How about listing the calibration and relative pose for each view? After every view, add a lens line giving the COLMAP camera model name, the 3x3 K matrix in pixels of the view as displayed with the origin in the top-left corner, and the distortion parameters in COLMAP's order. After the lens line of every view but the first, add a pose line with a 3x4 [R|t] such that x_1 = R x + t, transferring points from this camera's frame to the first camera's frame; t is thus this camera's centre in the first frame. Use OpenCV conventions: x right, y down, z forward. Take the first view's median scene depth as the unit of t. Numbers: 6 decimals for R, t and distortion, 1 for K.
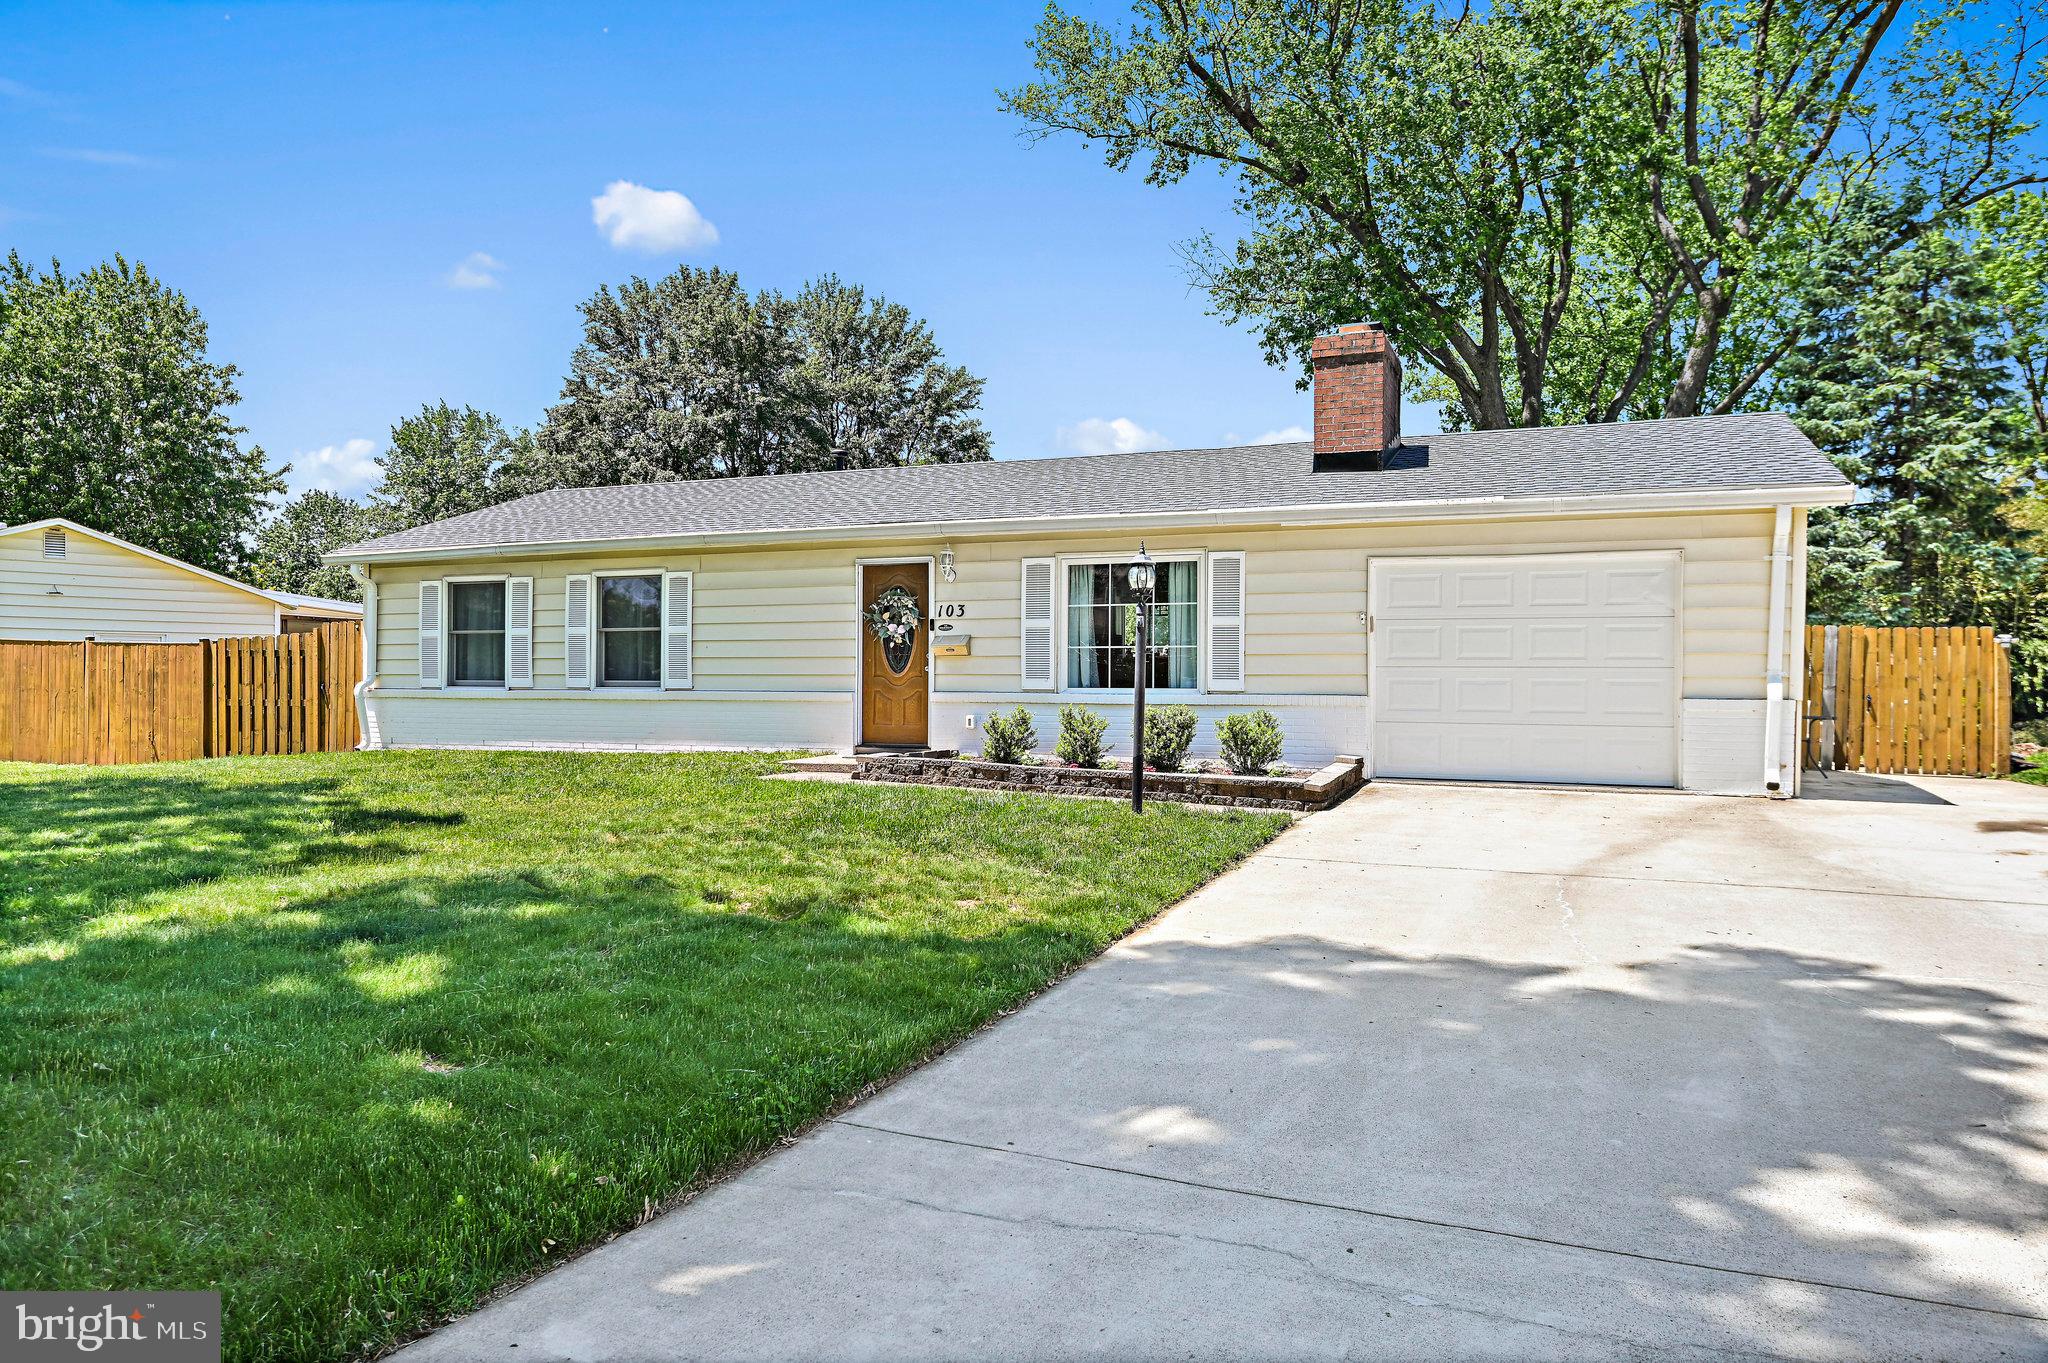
lens RADIAL K [[1313.8, 0, 1027.4], [0, 1313.8, 678.8], [0, 0, 1]] dist [-0.029631, -0.007421]
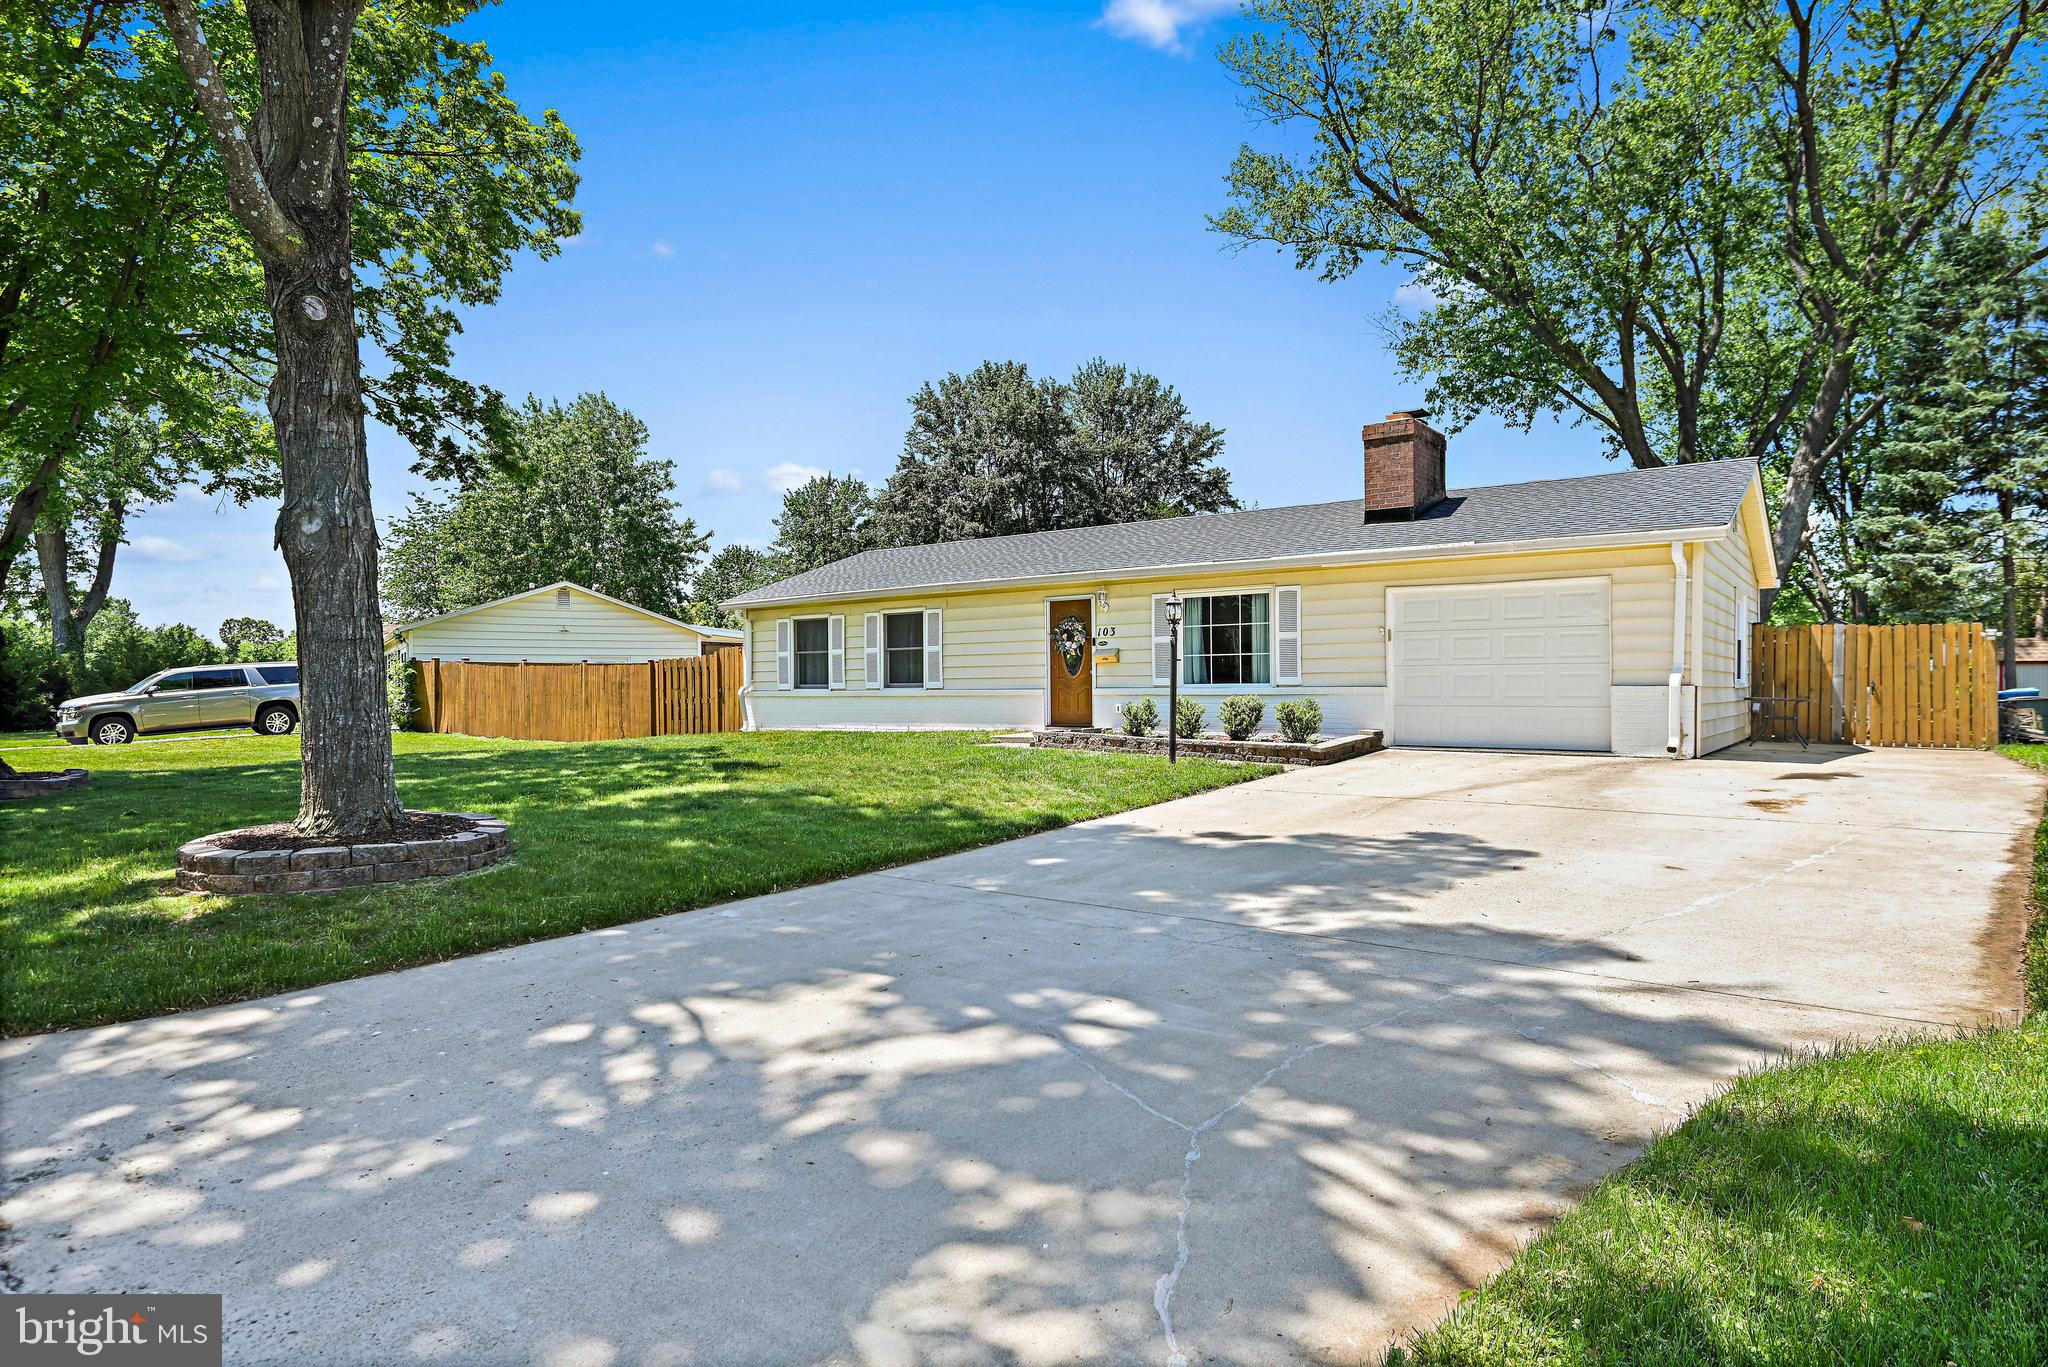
lens RADIAL K [[1116.9, 0, 1022.7], [0, 1116.9, 701.0], [0, 0, 1]] dist [-0.040640, 0.000728]
pose [[0.967911, -0.009767, -0.251102, 0.147923], [0.014562, 0.999745, 0.017246, 0.001815], [0.250870, -0.020350, 0.967807, -0.199236]]
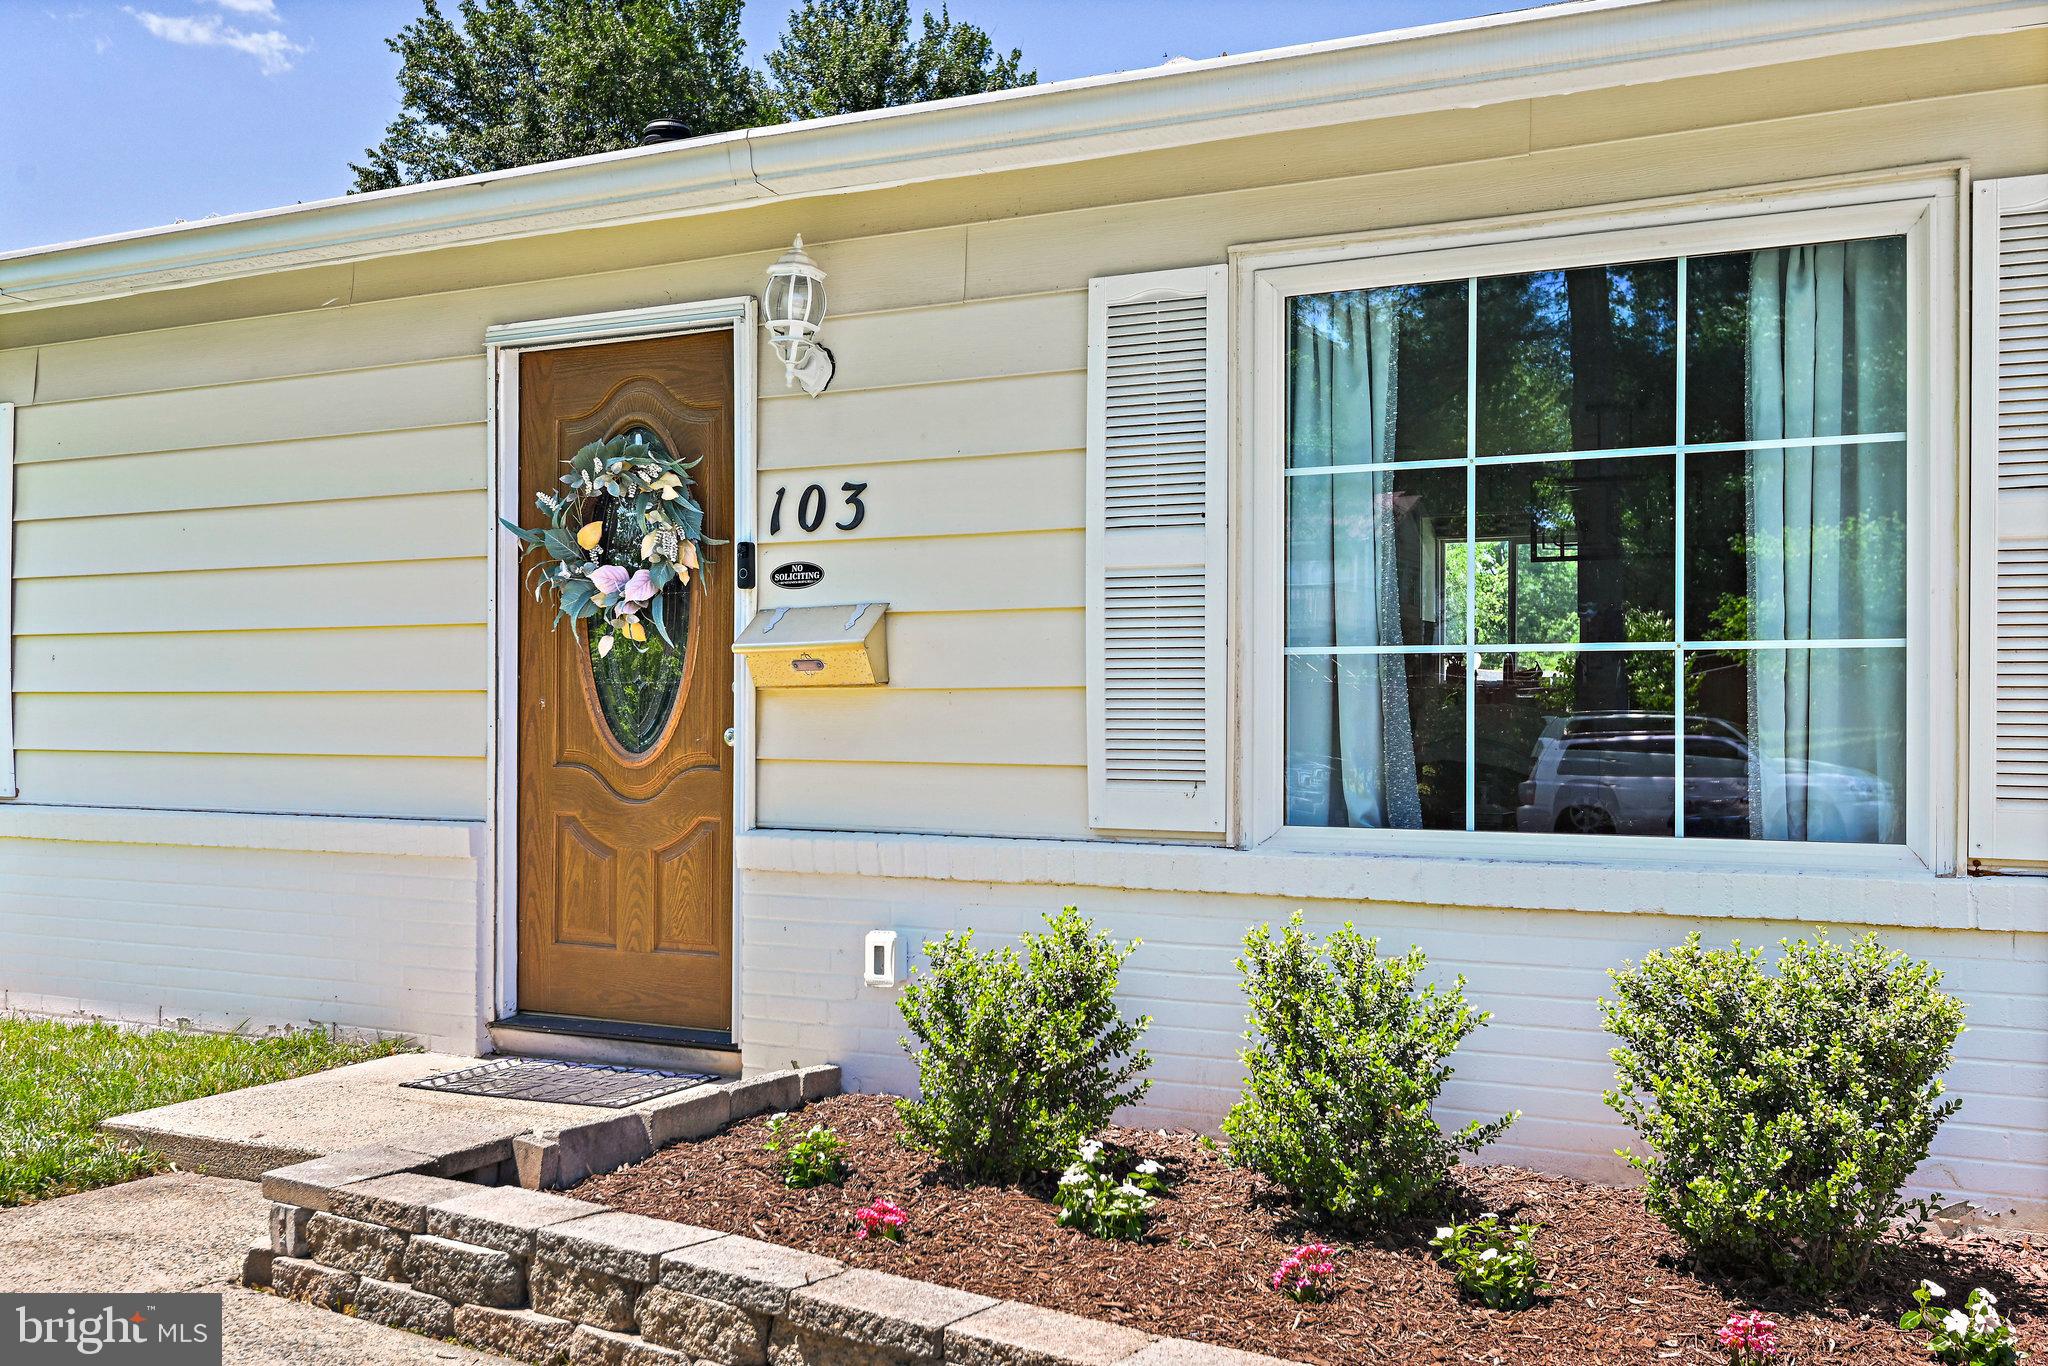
lens RADIAL K [[2040.1, 0, 1020.3], [0, 2040.1, 691.5], [0, 0, 1]] dist [0.007504, 0.000000]
pose [[0.994767, -0.001894, -0.102148, 0.018848], [0.000853, 0.999947, -0.010241, -0.011684], [0.102162, 0.010101, 0.994716, 0.564724]]
